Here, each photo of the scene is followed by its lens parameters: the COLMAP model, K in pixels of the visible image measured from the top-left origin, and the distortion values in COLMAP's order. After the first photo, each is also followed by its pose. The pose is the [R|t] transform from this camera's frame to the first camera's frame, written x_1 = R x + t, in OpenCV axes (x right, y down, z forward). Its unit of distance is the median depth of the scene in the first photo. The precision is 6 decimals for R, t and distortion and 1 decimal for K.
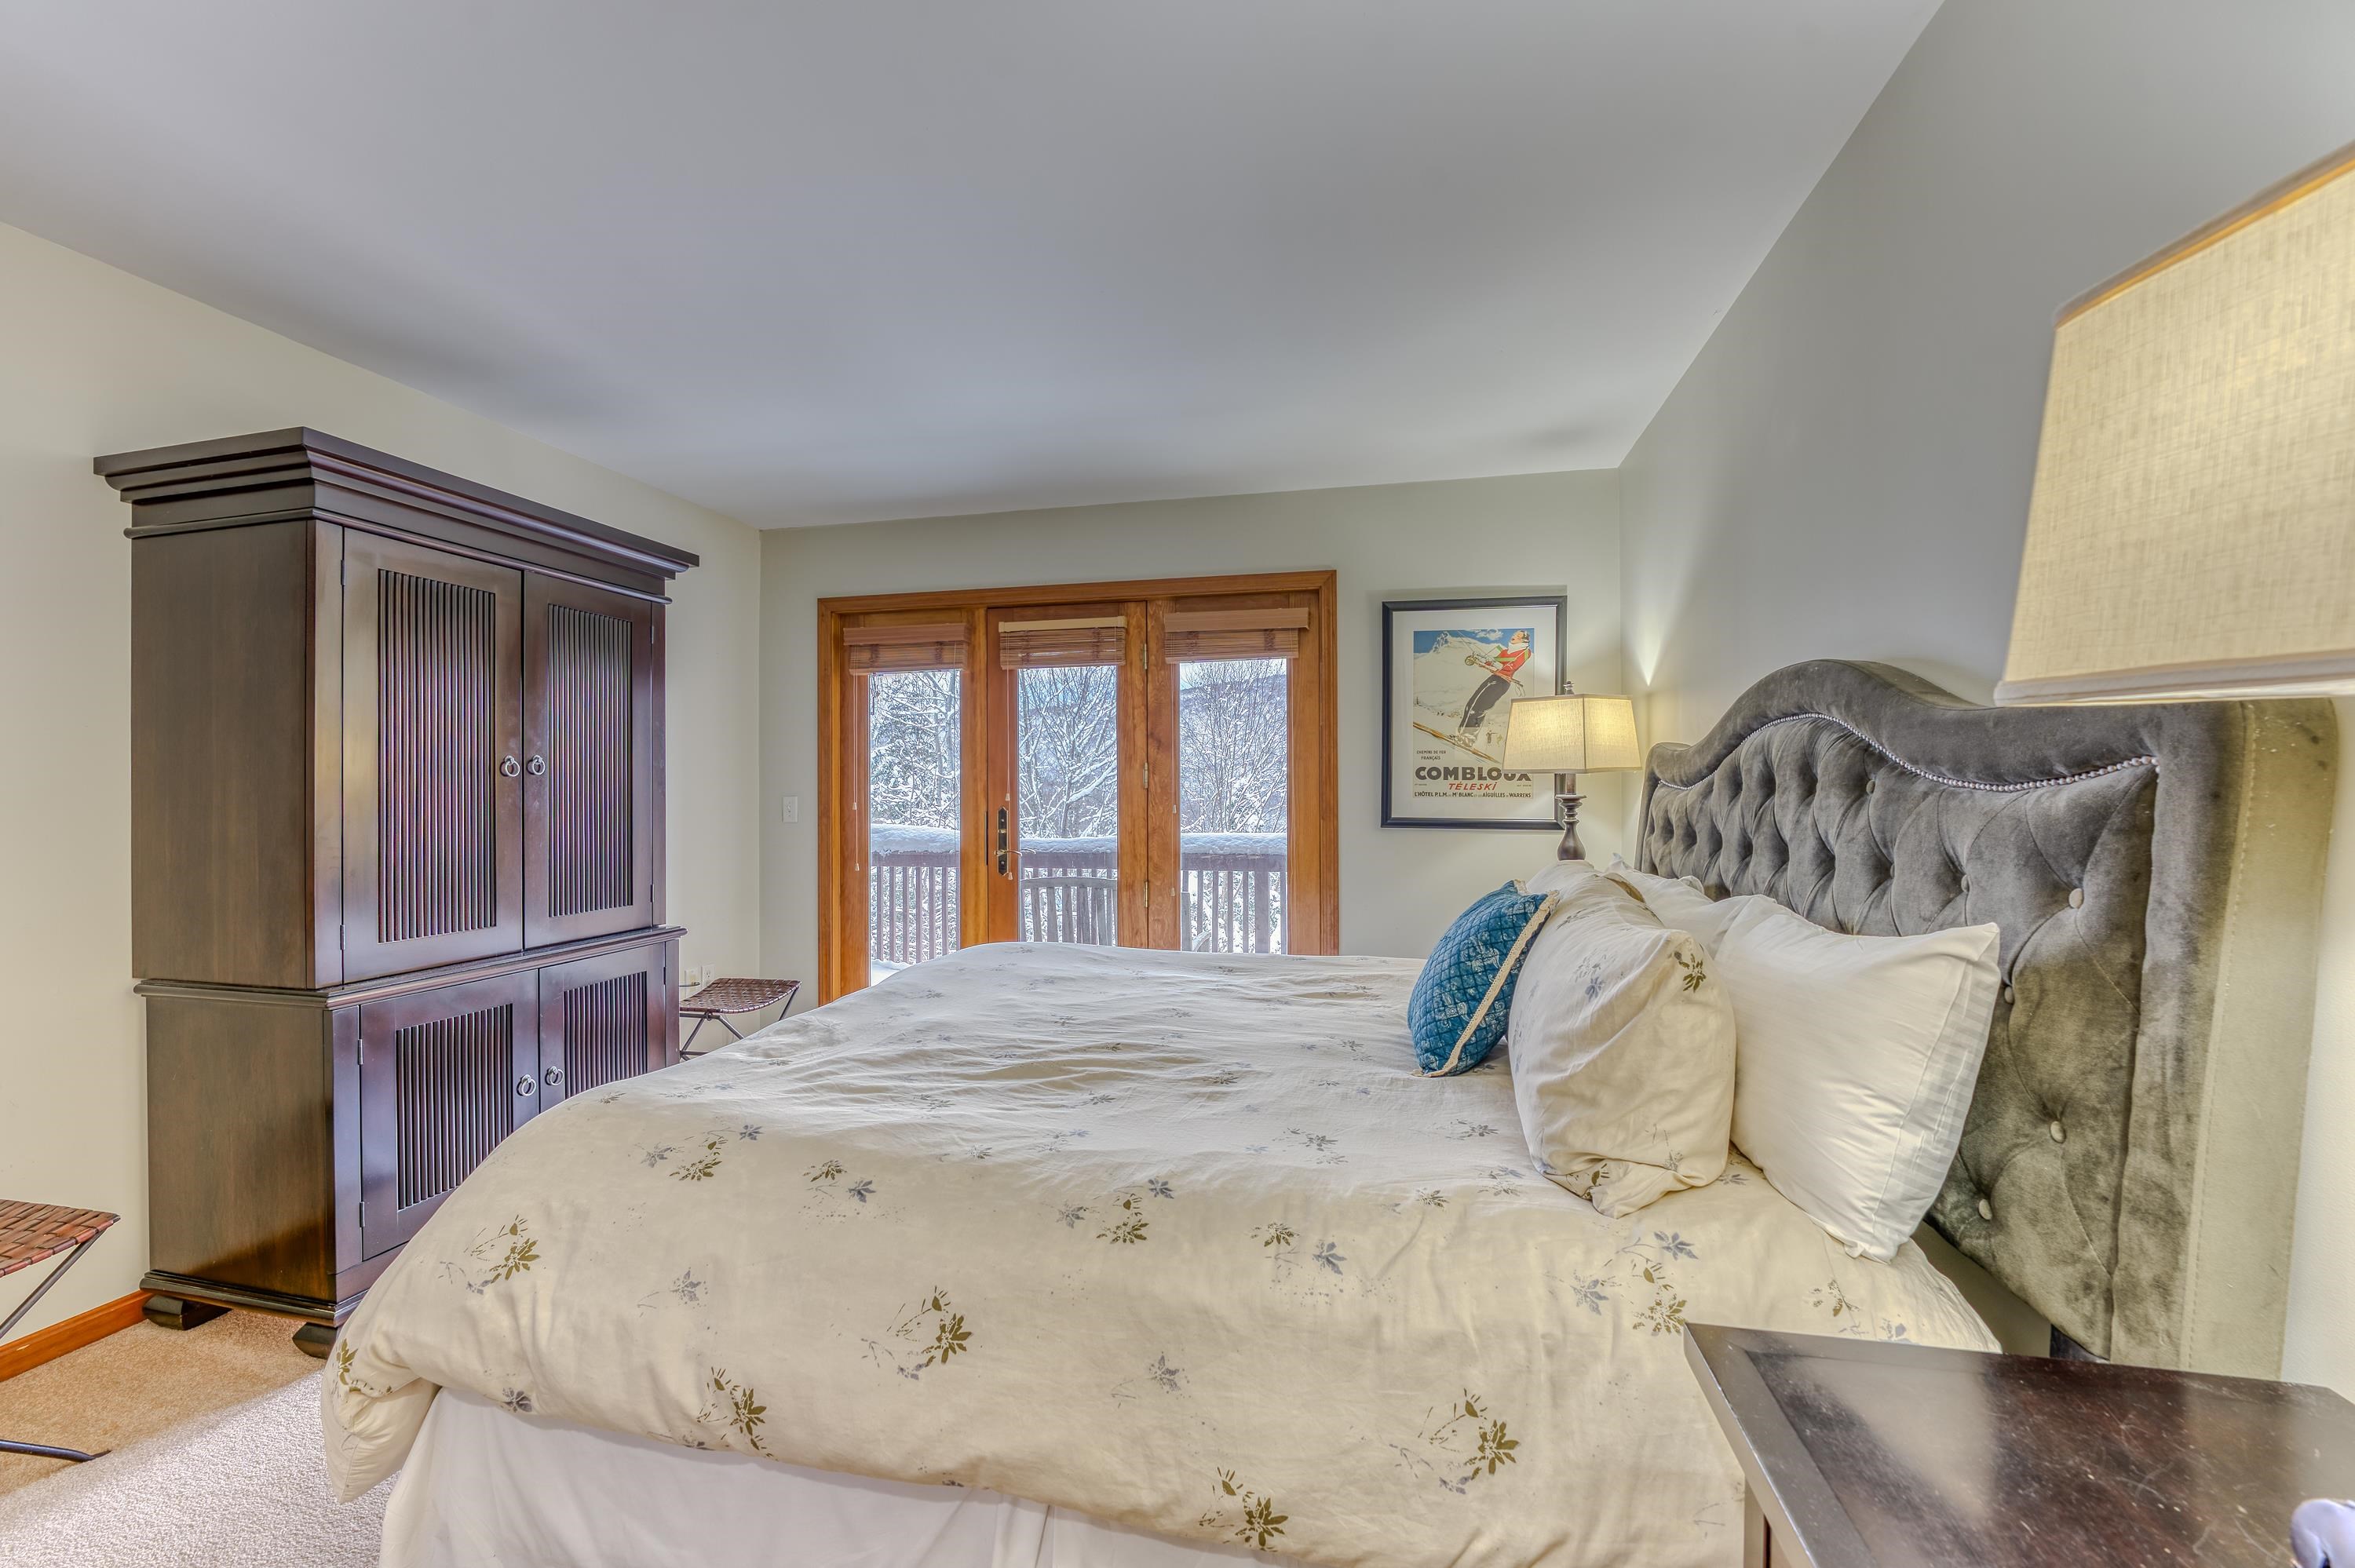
lens RADIAL K [[939.5, 0, 1160.1], [0, 939.5, 787.0], [0, 0, 1]] dist [-0.017880, 0.000240]
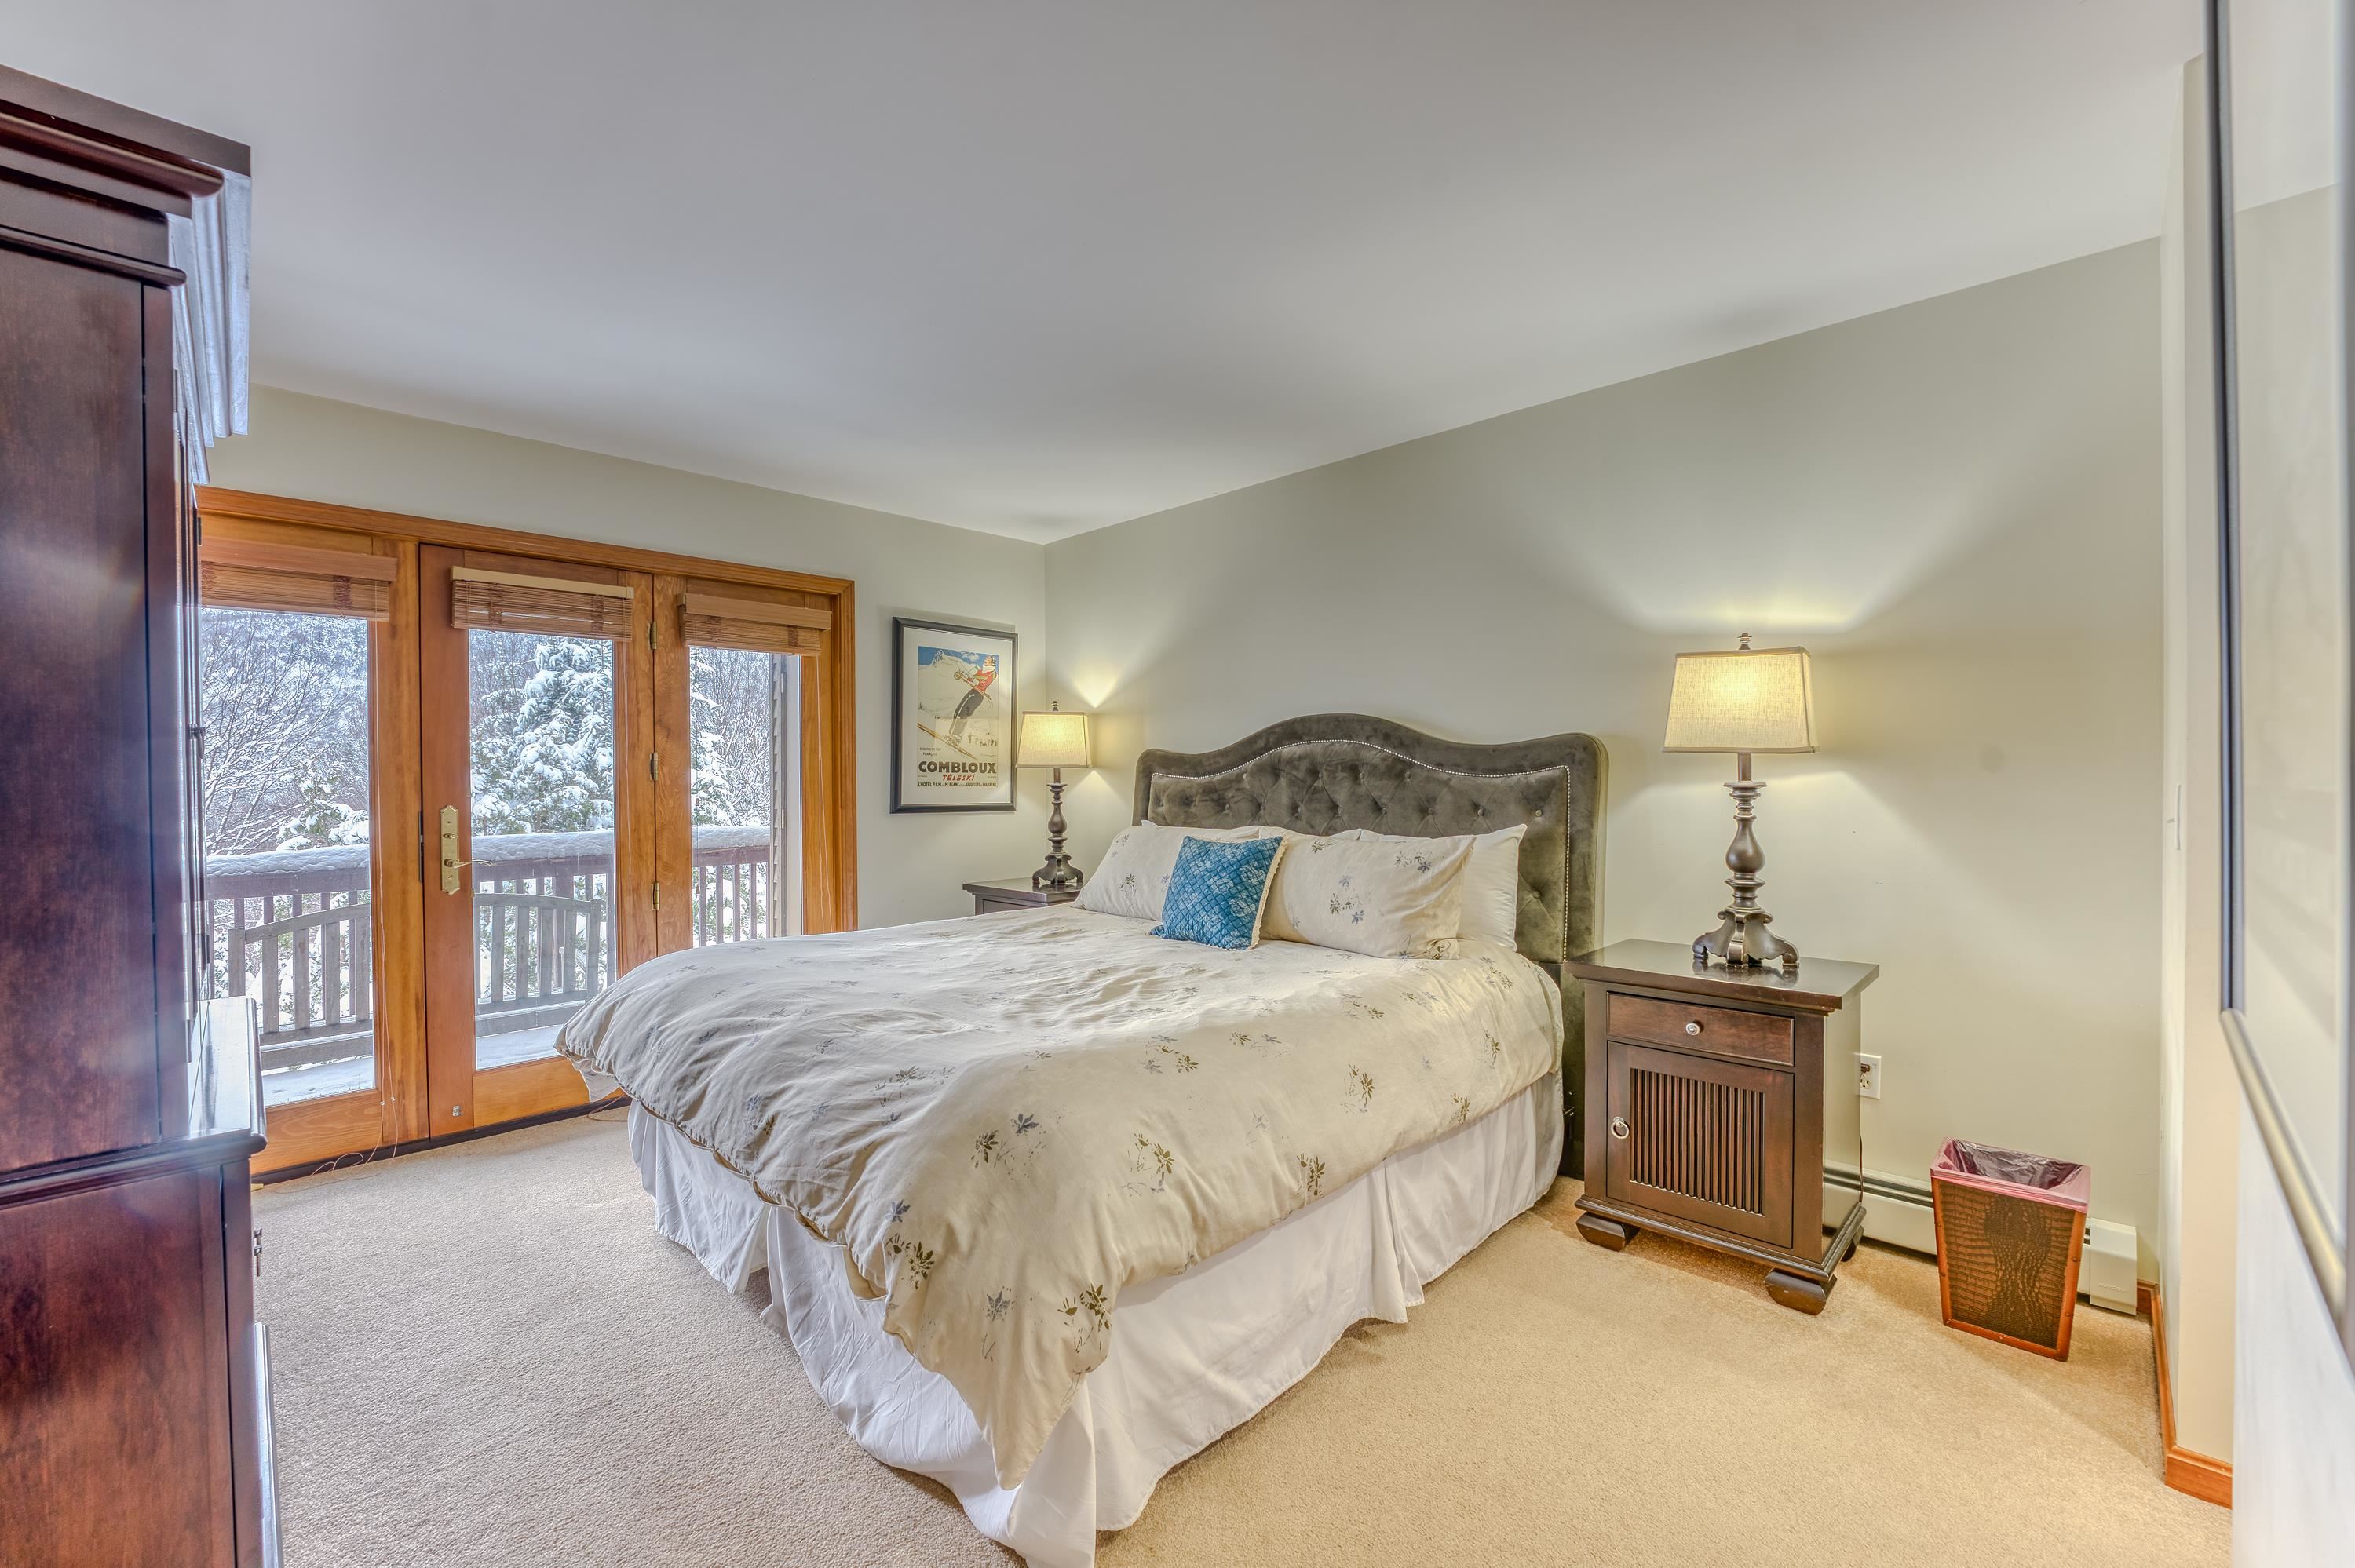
lens RADIAL K [[939.5, 0, 1160.1], [0, 939.5, 787.0], [0, 0, 1]] dist [-0.017880, 0.000240]
pose [[0.540964, -0.008527, 0.841003, -0.554894], [0.004261, 0.999964, 0.007398, 0.003391], [-0.841035, -0.000419, 0.540981, 0.107478]]
